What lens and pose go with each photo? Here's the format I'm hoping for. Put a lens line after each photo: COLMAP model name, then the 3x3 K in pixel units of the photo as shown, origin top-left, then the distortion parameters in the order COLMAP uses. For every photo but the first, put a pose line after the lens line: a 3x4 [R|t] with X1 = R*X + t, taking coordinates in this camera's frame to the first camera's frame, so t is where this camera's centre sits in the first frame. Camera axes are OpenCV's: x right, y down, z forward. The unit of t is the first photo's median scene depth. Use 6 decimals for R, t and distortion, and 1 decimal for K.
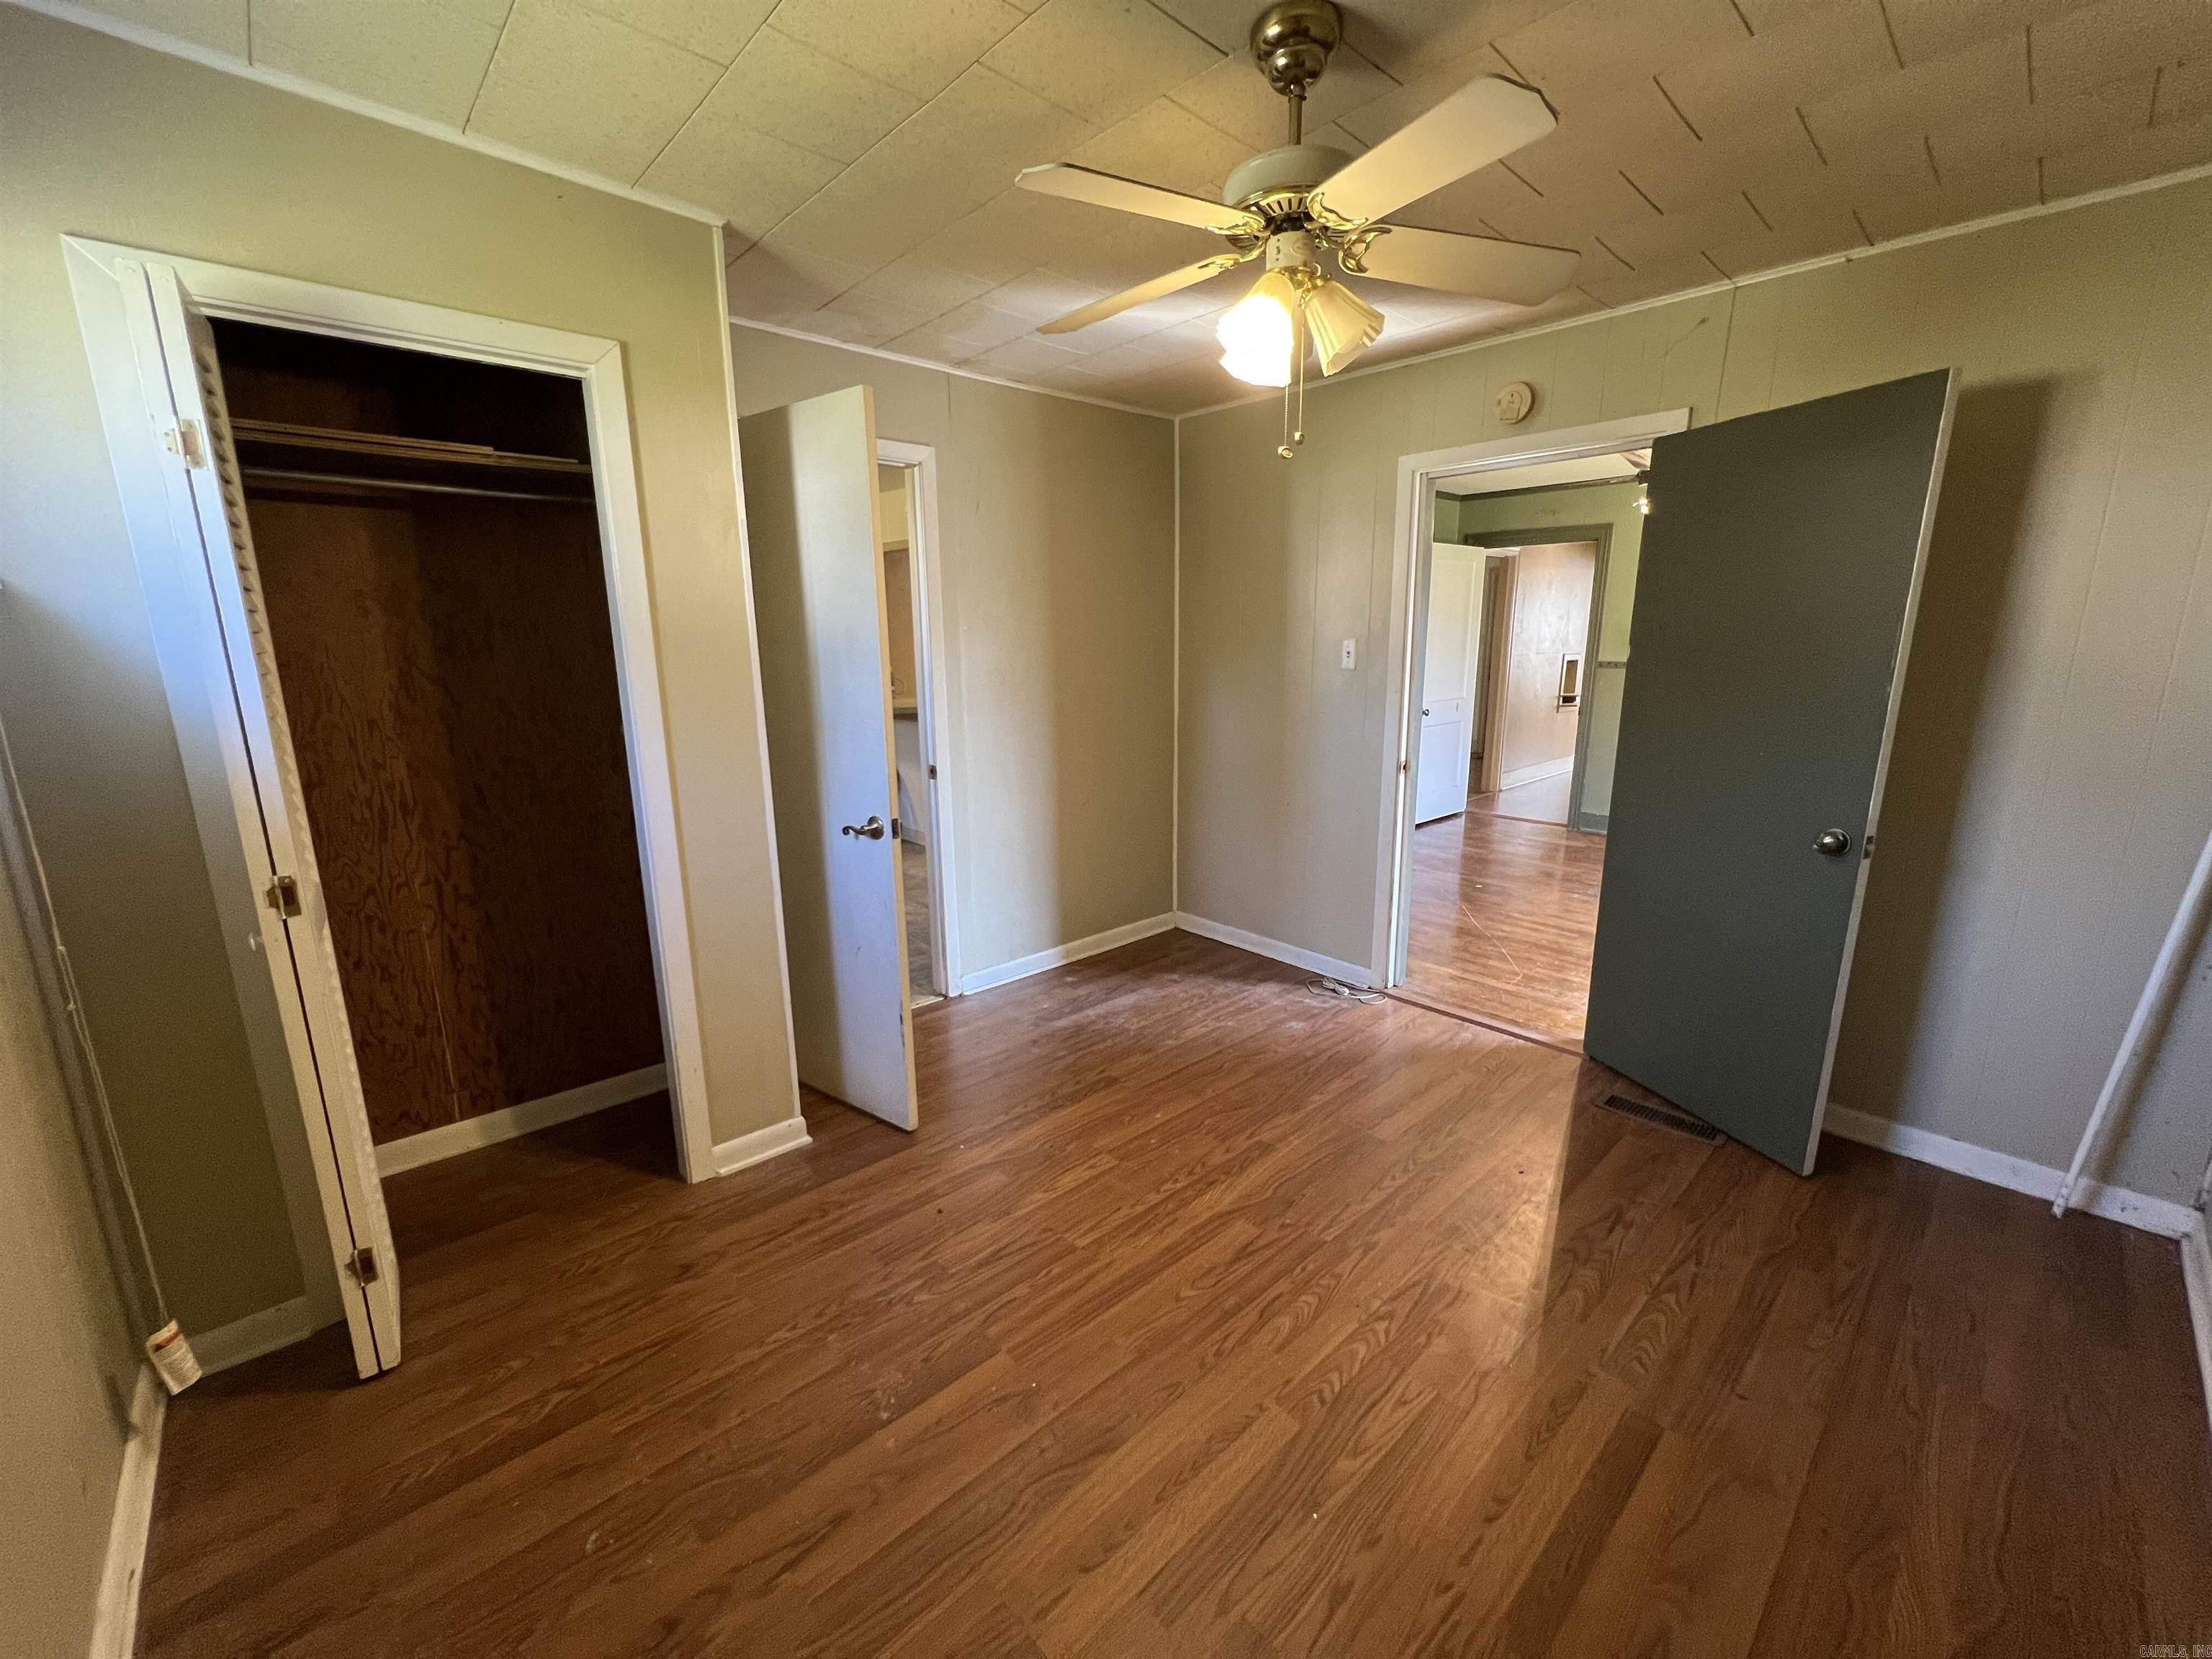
lens RADIAL K [[885.6, 0, 1091.4], [0, 885.6, 831.0], [0, 0, 1]] dist [-0.002951, 0.000673]
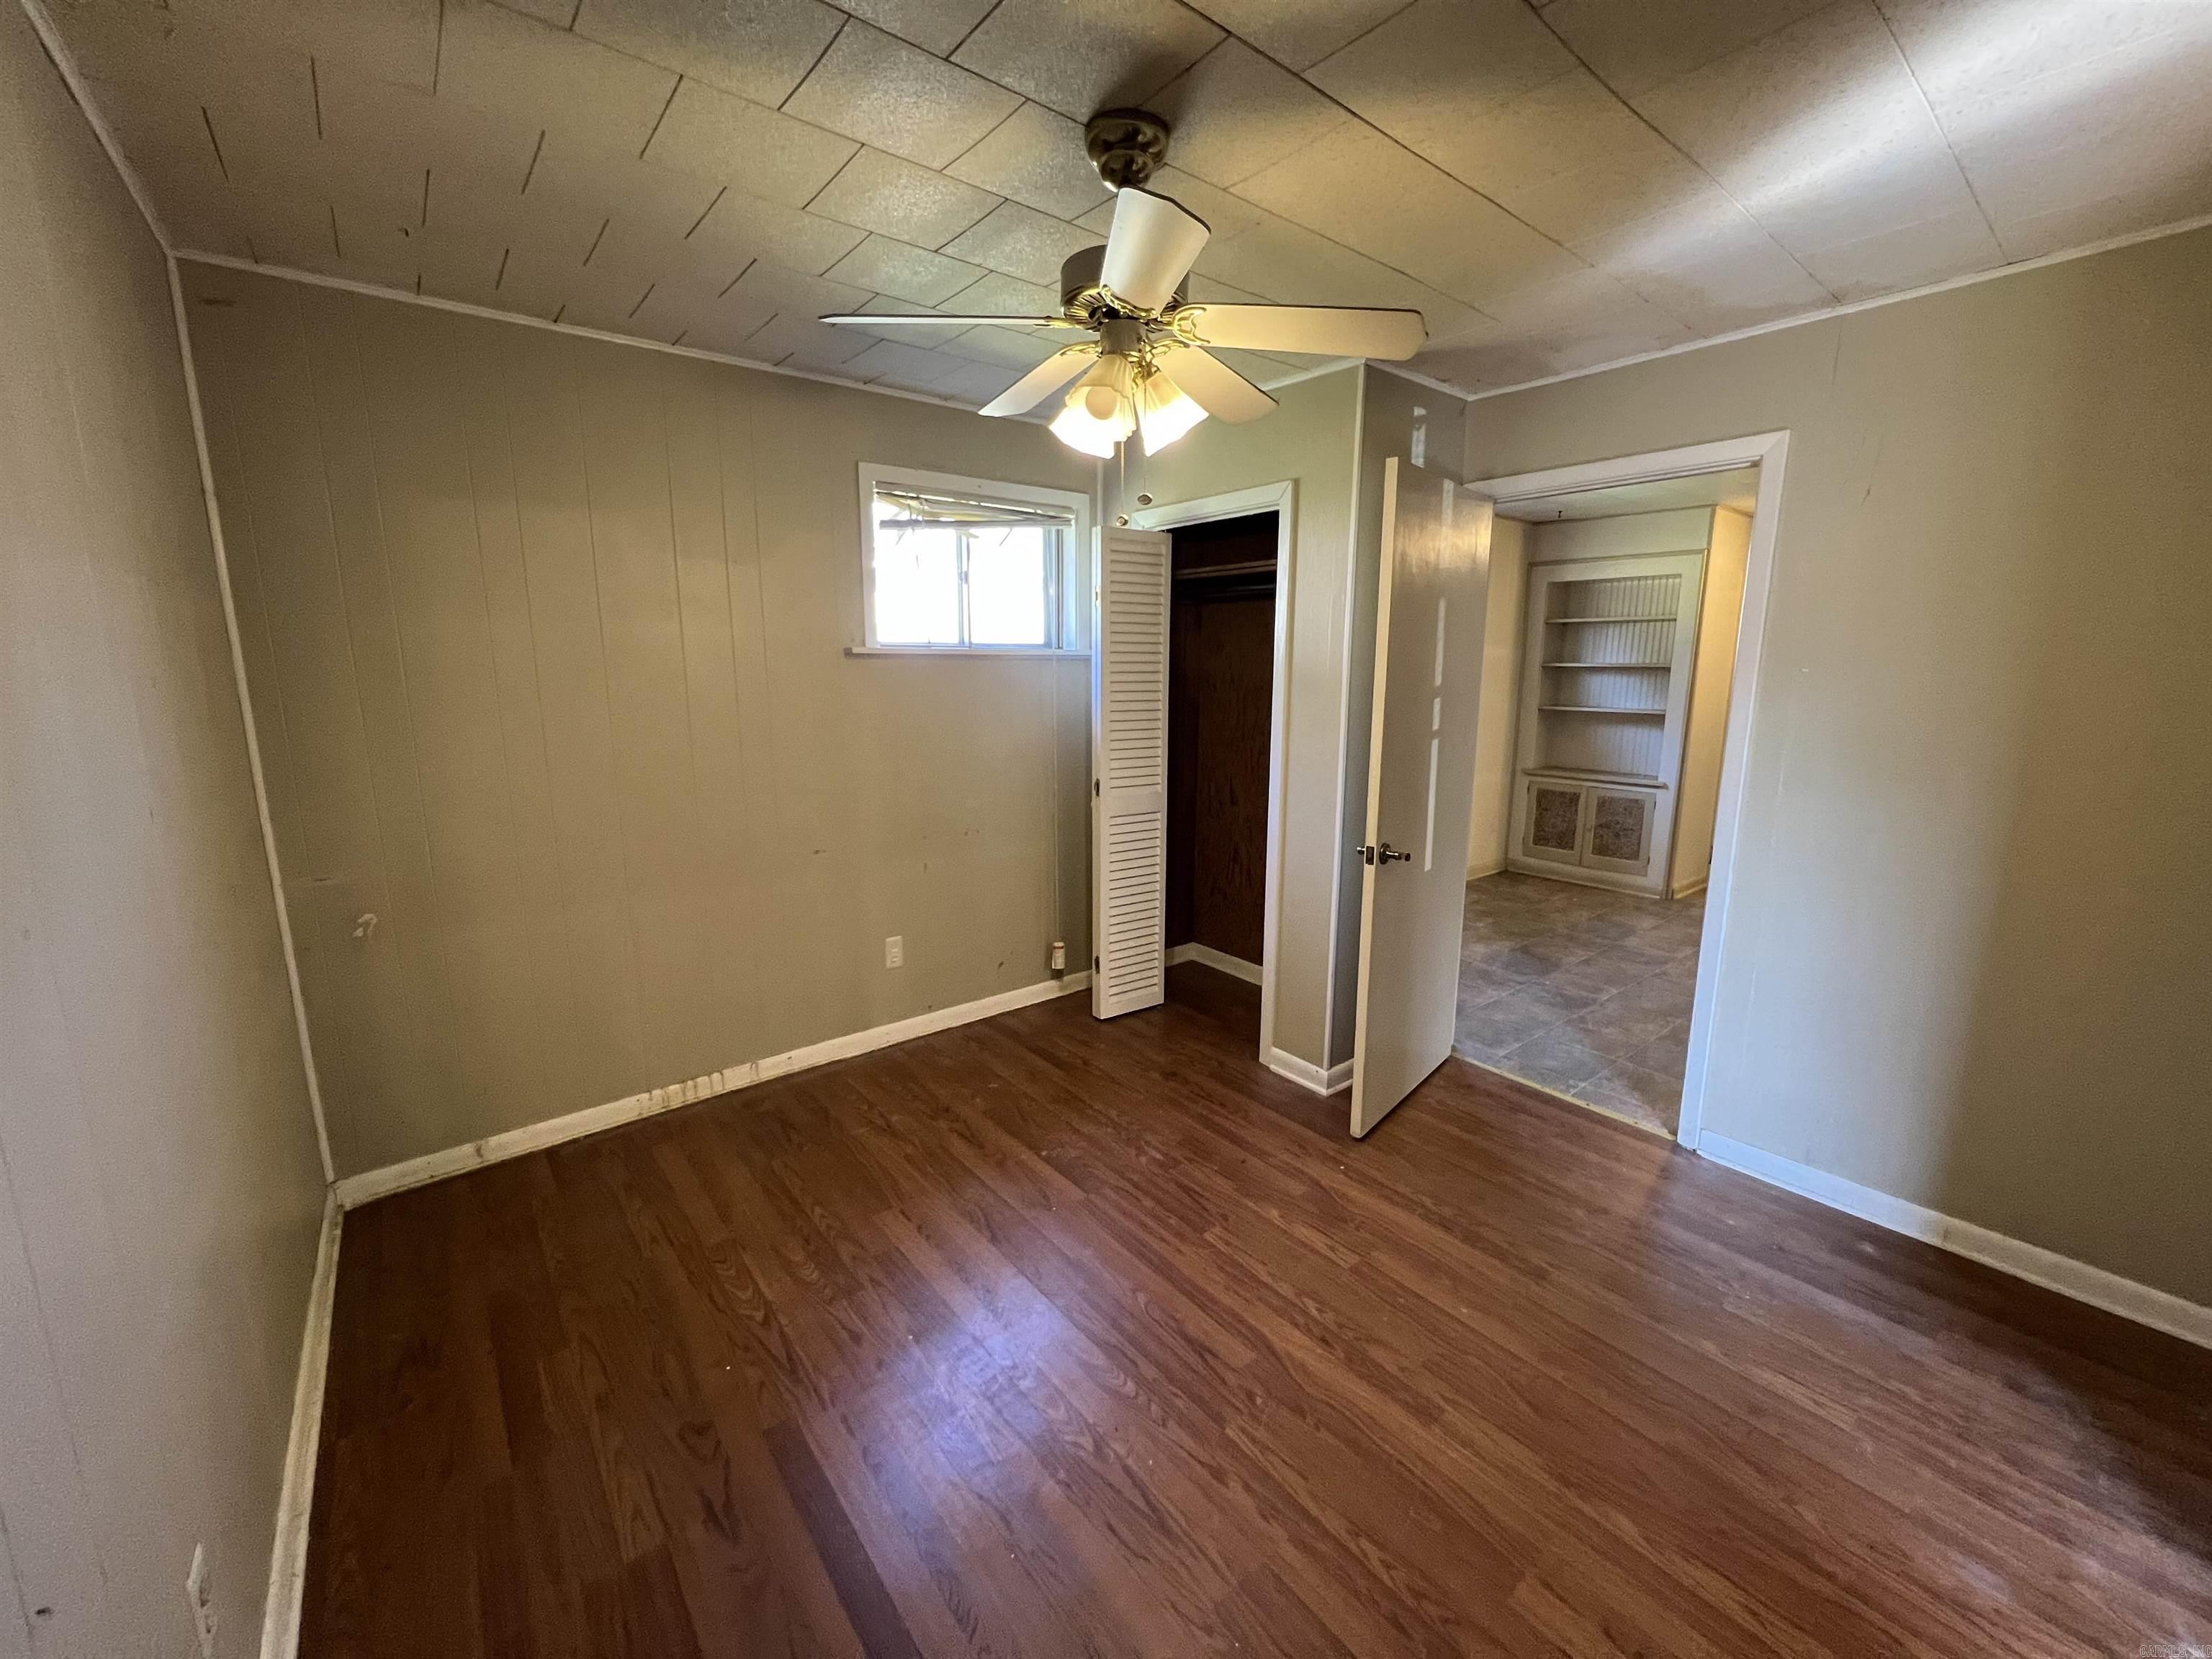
lens RADIAL K [[885.6, 0, 1103.9], [0, 885.6, 821.8], [0, 0, 1]] dist [-0.002951, 0.000673]
pose [[-0.067452, 0.183891, -0.980630, 0.889964], [-0.214374, 0.957241, 0.194251, -0.188291], [0.974420, 0.223324, -0.025146, 0.724461]]
